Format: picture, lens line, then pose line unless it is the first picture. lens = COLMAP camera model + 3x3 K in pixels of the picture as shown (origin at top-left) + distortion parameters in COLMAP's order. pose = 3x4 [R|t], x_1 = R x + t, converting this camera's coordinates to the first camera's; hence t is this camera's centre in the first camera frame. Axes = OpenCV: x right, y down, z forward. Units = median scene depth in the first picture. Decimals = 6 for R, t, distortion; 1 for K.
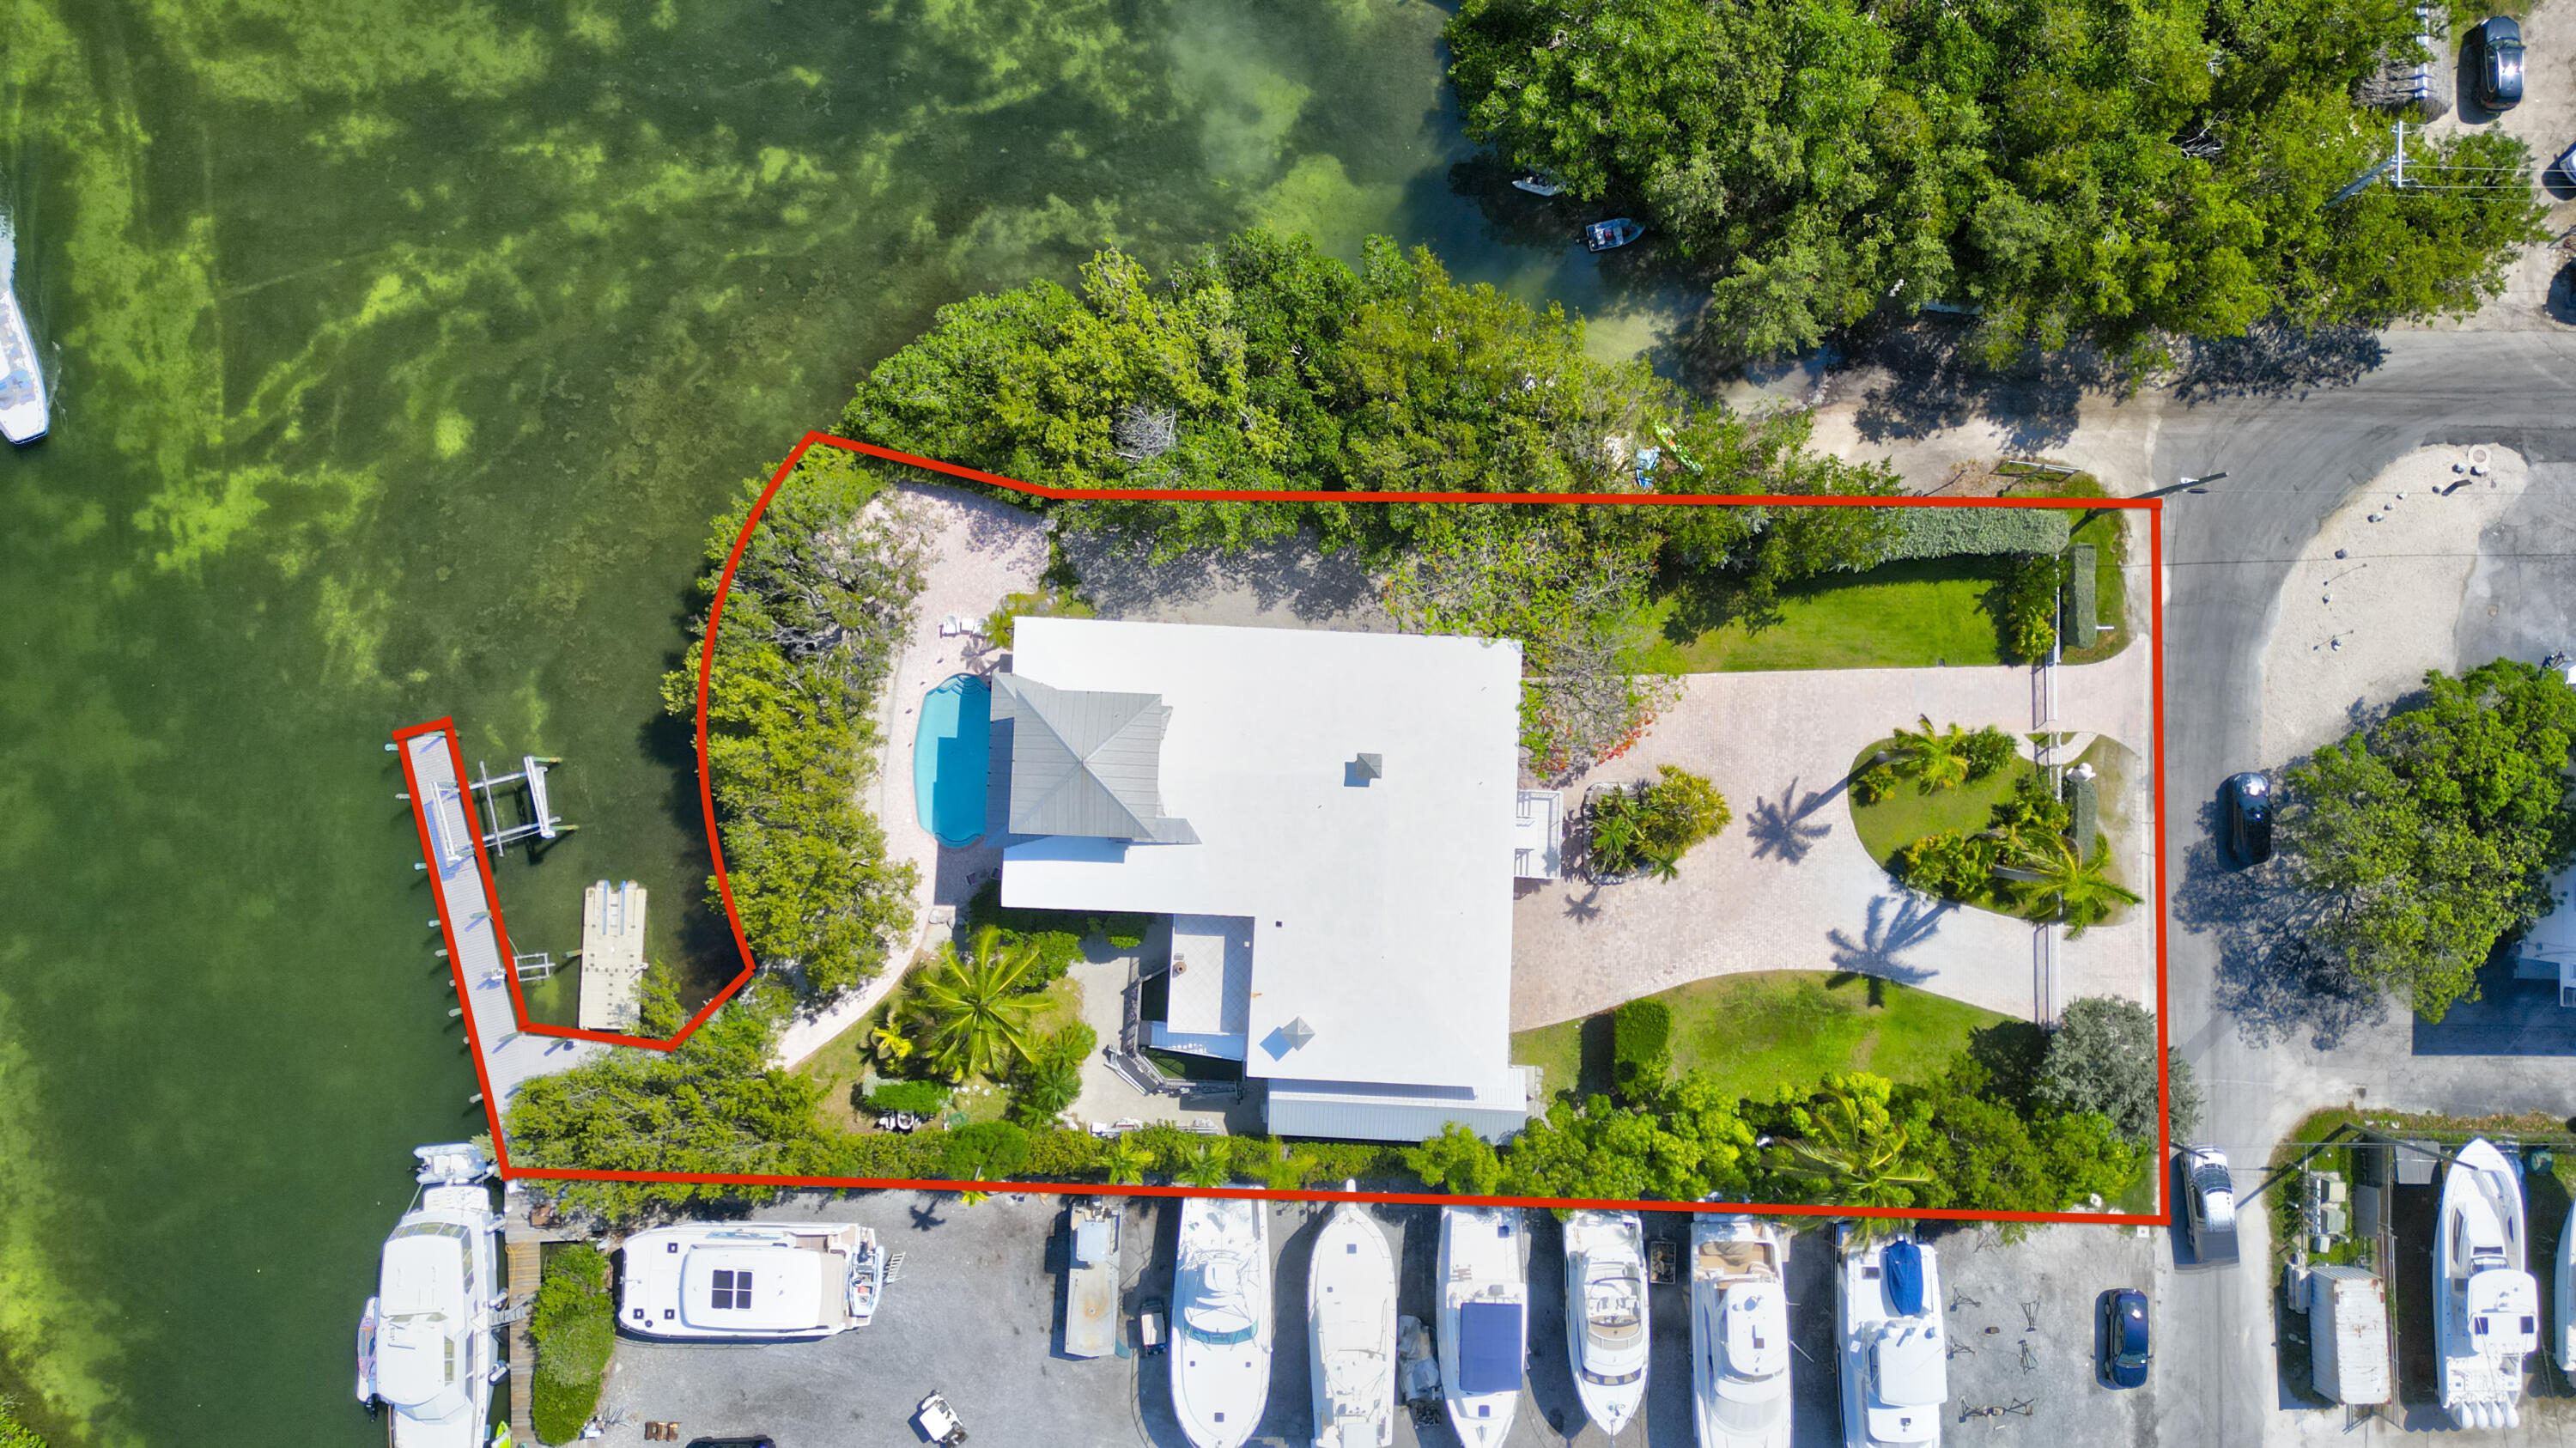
lens RADIAL K [[1766.5, 0, 1288.0], [0, 1766.5, 724.0], [0, 0, 1]] dist [0.100489, -0.113480]
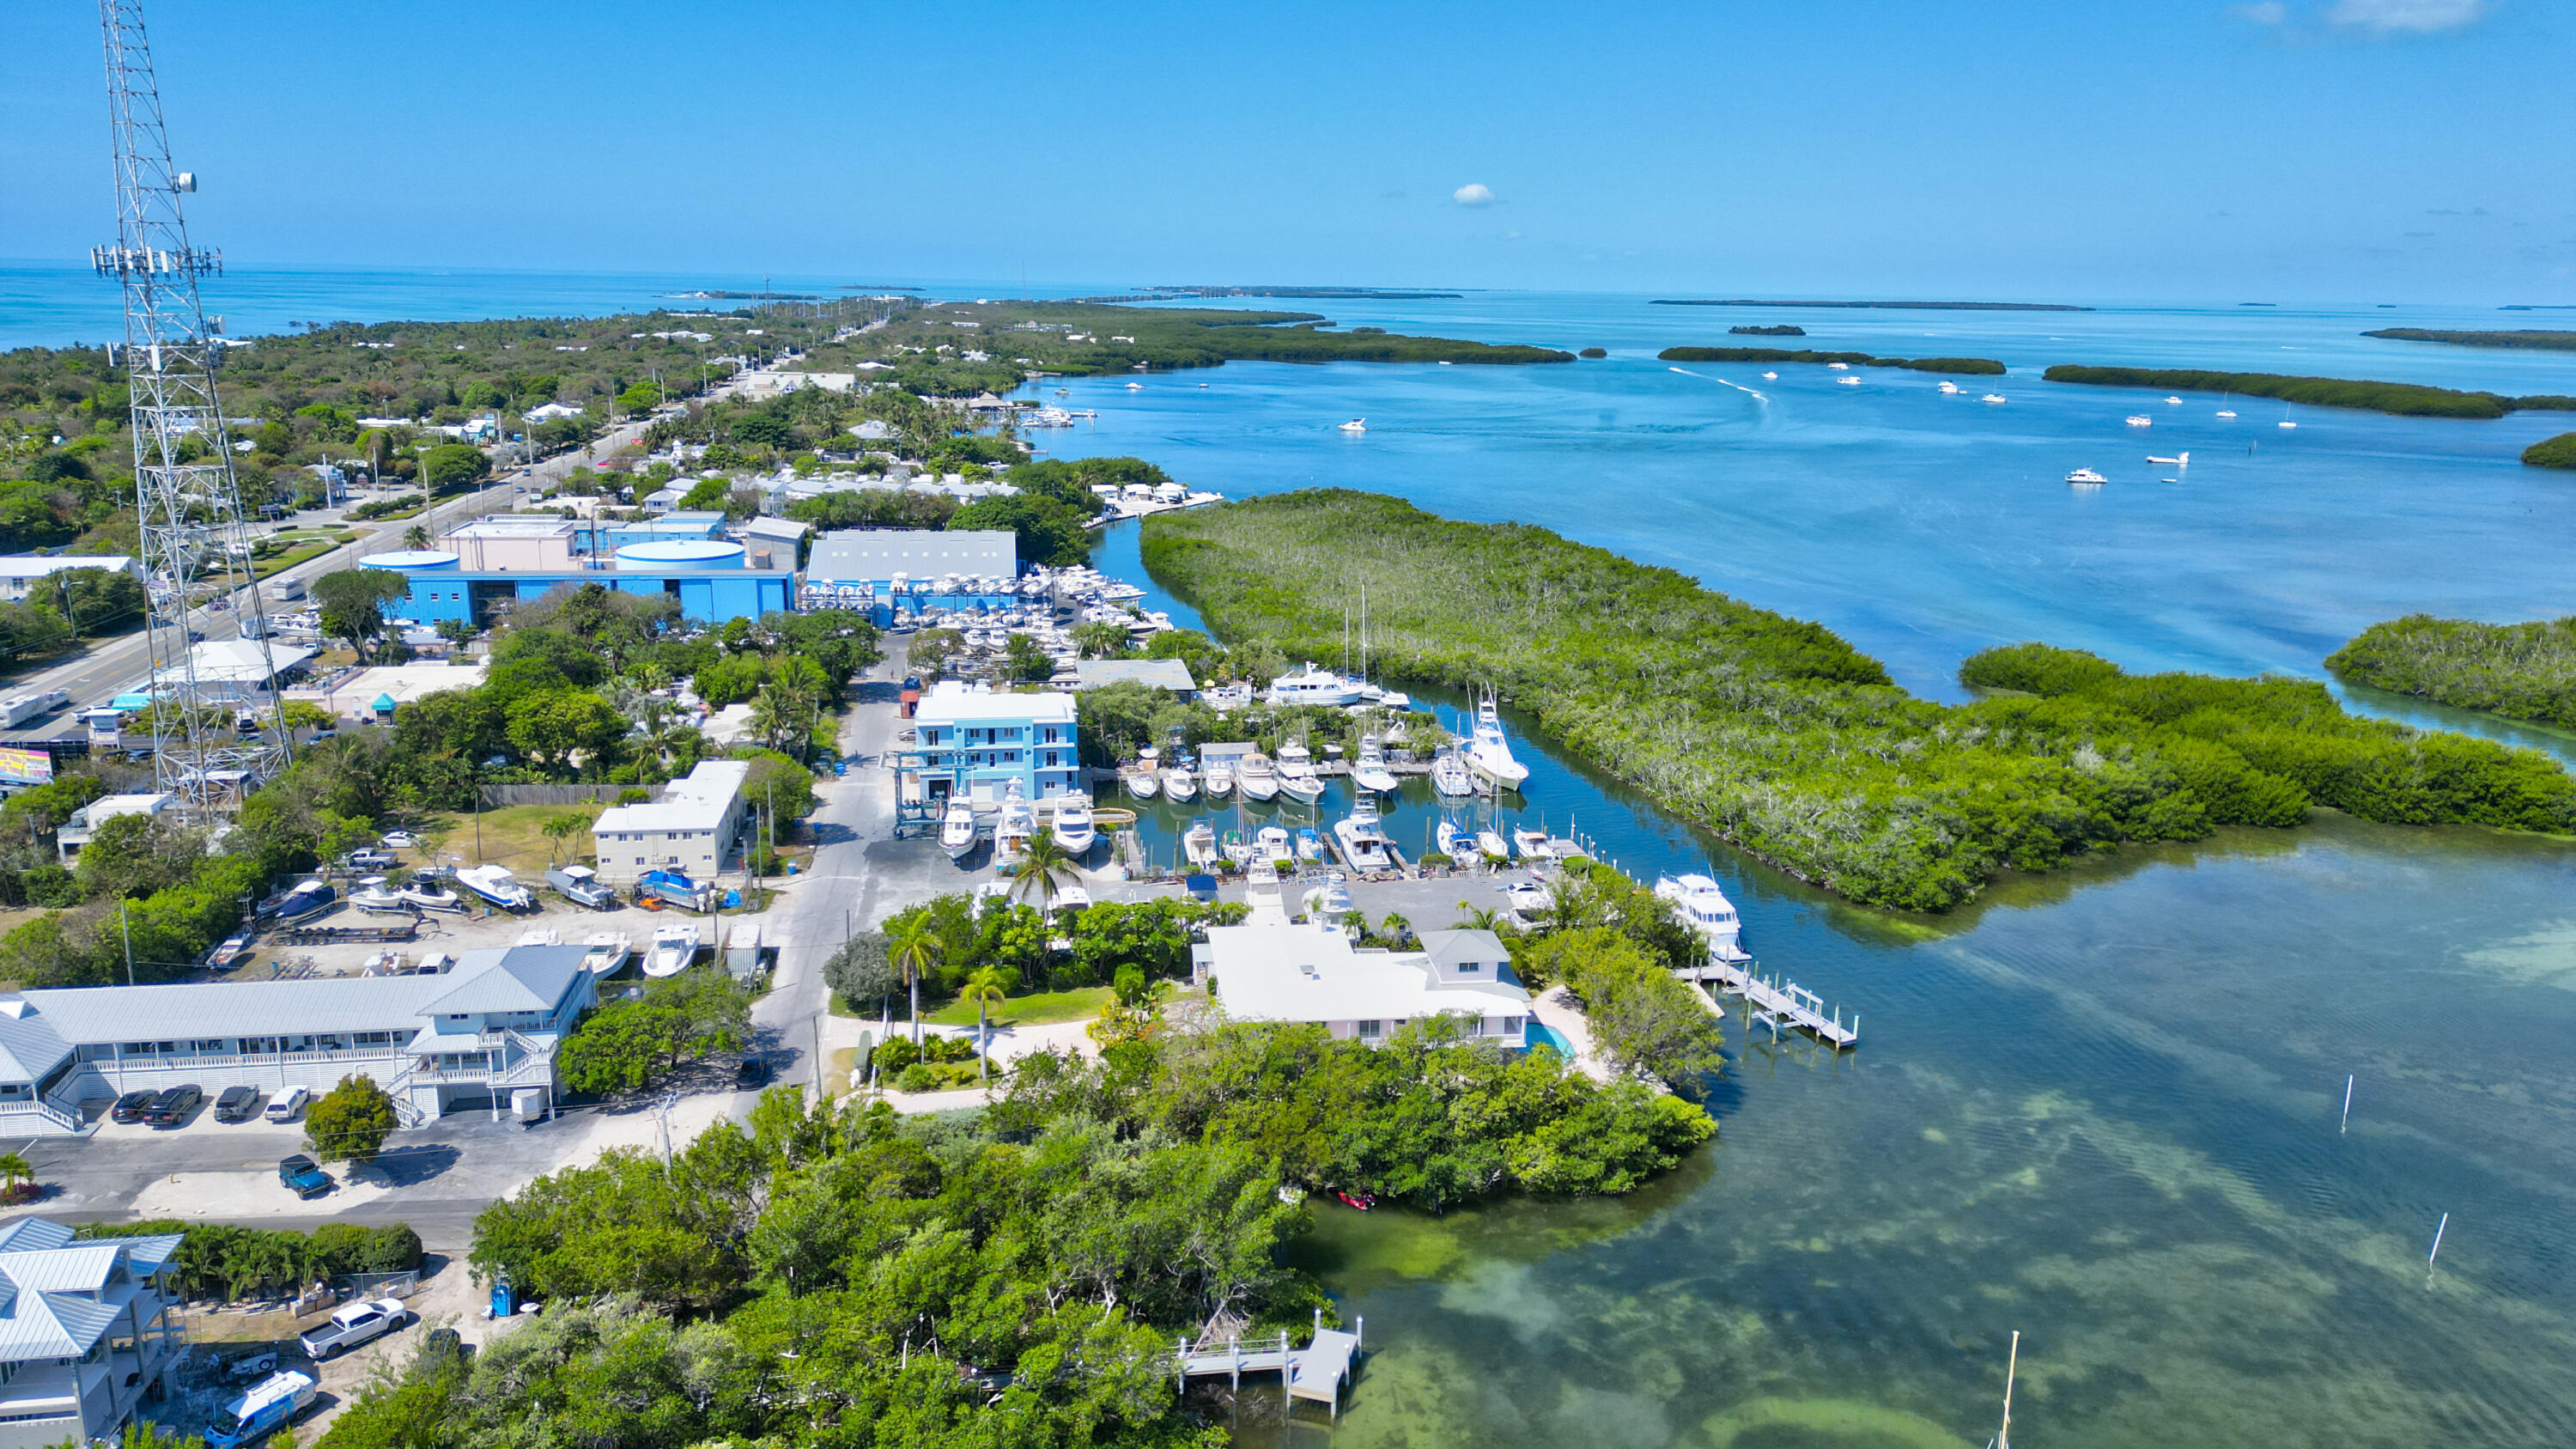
lens RADIAL K [[1786.7, 0, 1288.0], [0, 1786.7, 724.5], [0, 0, 1]] dist [0.082421, -0.092643]
pose [[-0.986453, 0.014337, -0.163416, 0.315765], [-0.162933, -0.201352, 0.965873, -1.474490], [-0.019056, 0.979414, 0.200960, 0.366412]]
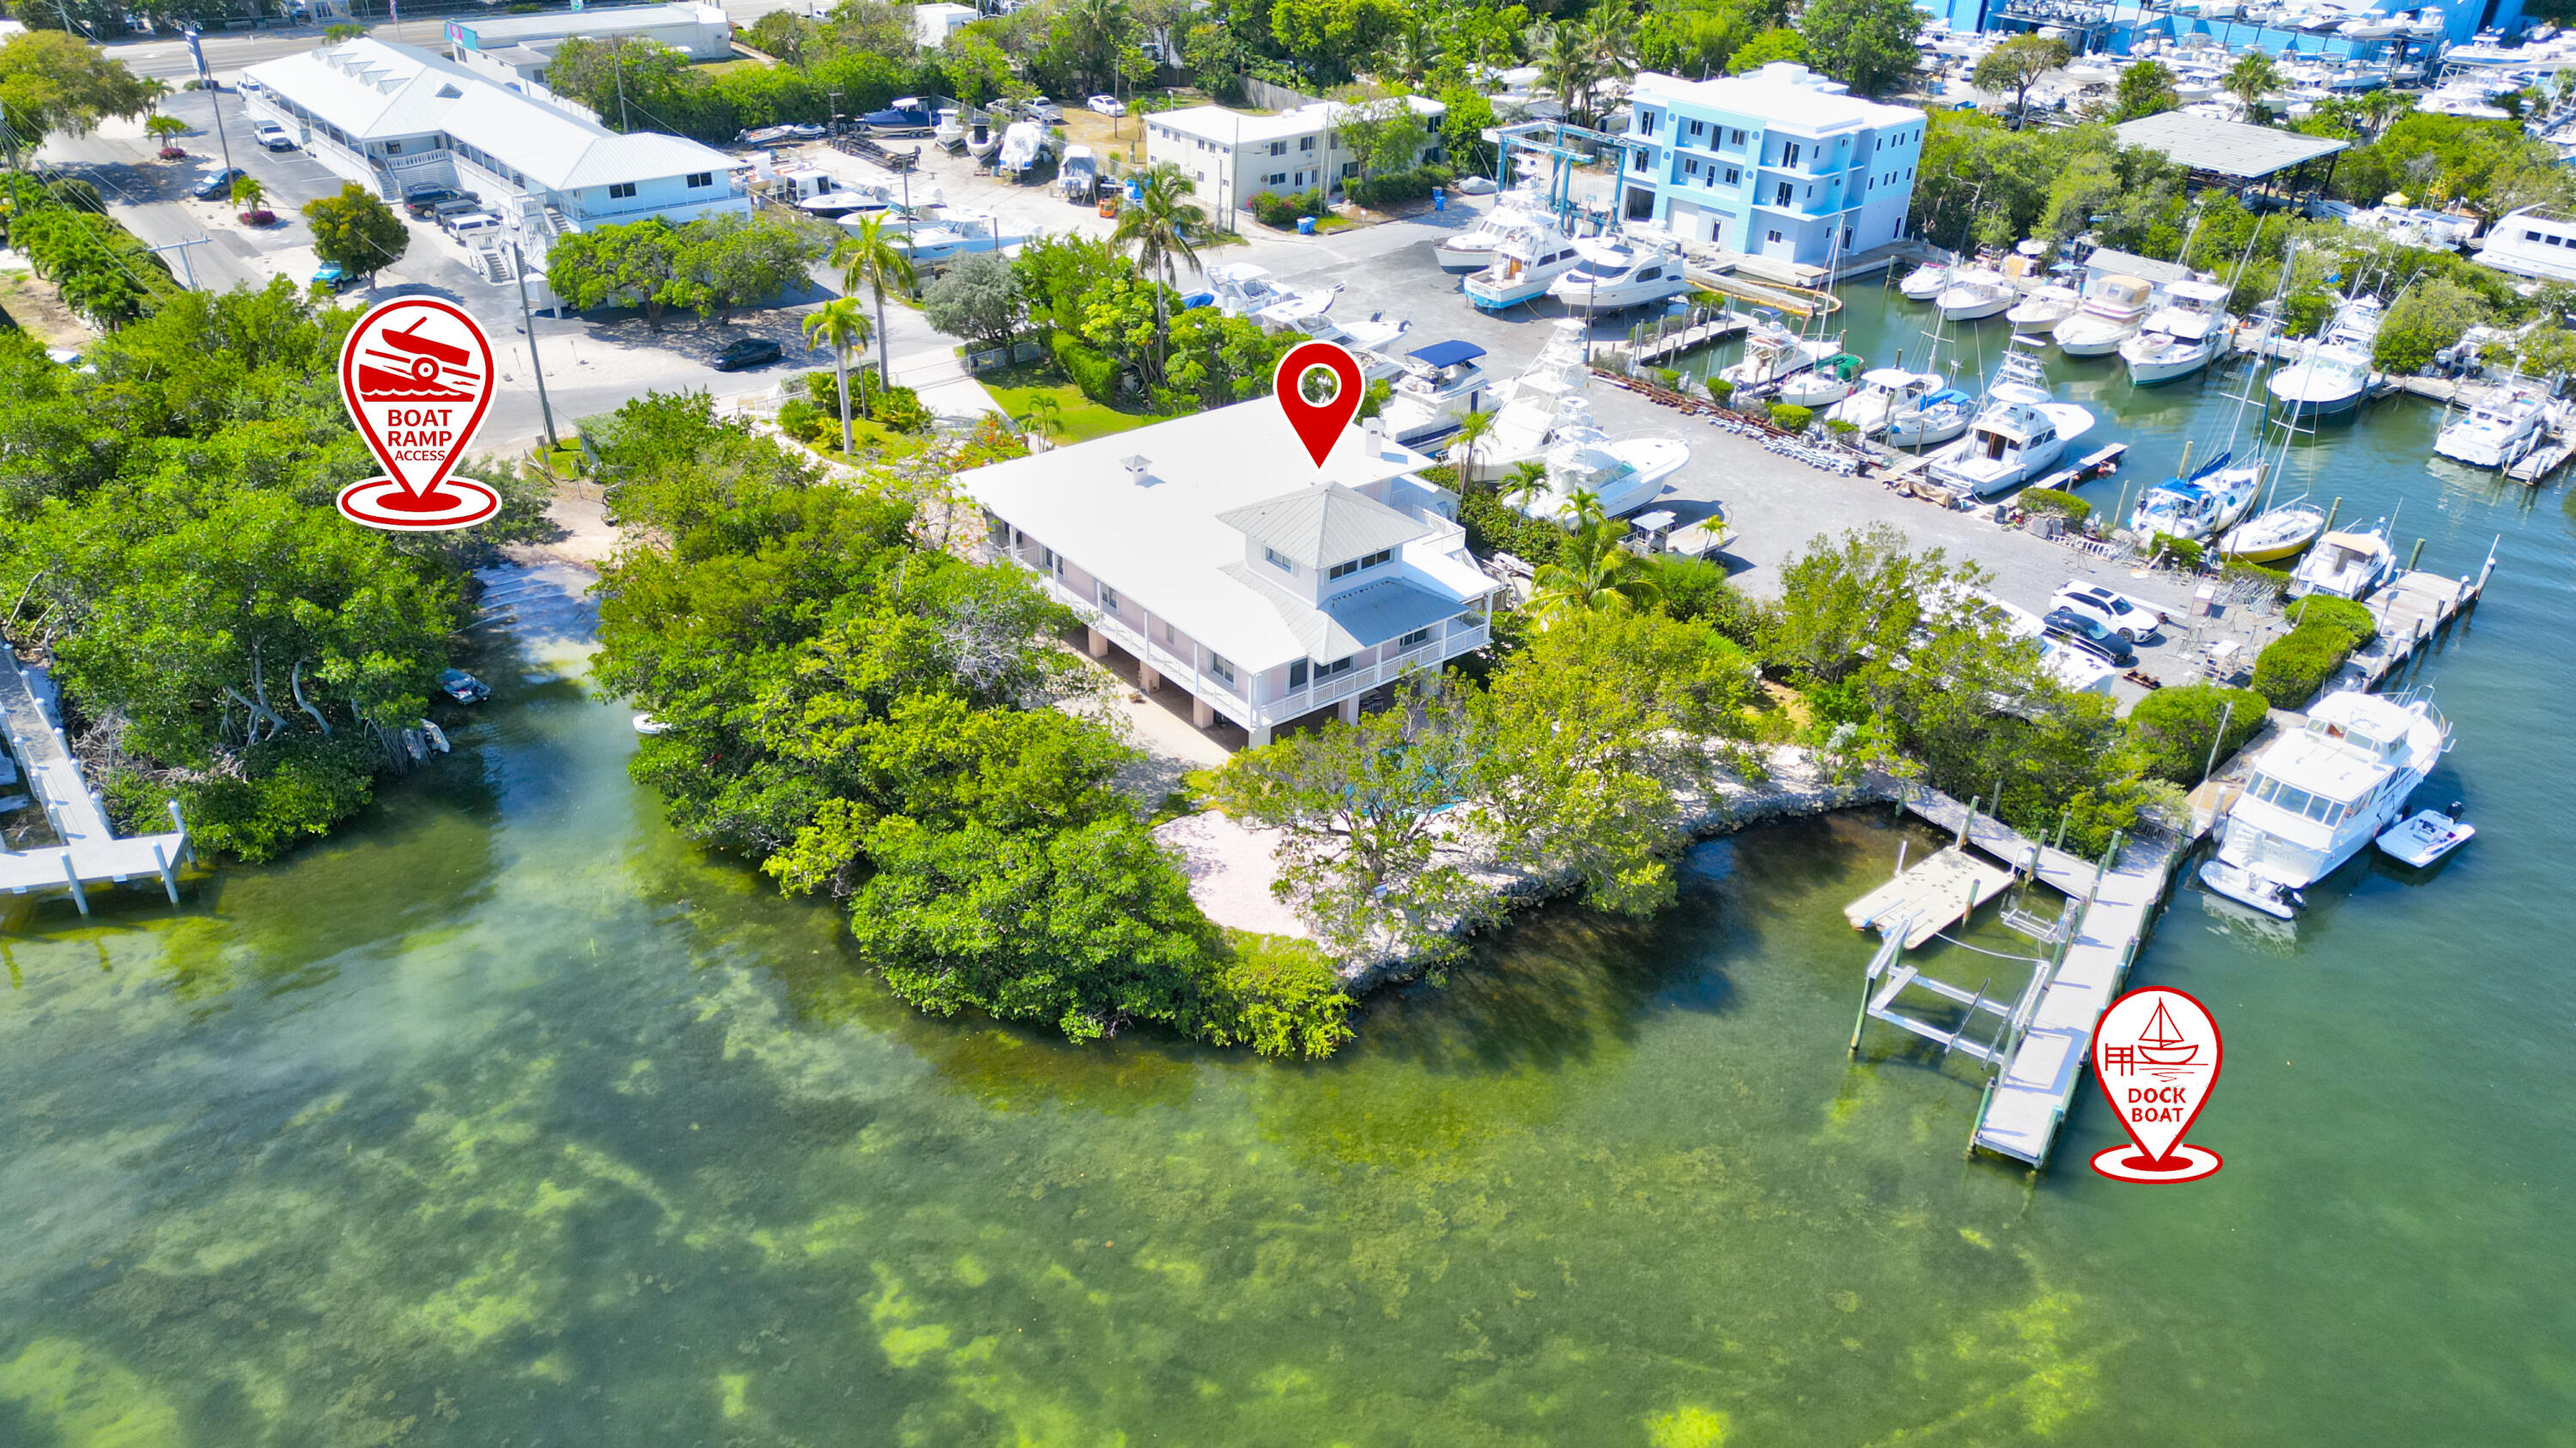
lens RADIAL K [[1766.5, 0, 1288.0], [0, 1766.5, 724.0], [0, 0, 1]] dist [0.100489, -0.113480]
pose [[-0.668785, -0.399613, 0.626927, -0.635358], [0.740719, -0.285861, 0.607963, -0.510554], [-0.063736, 0.870973, 0.487180, 0.570034]]
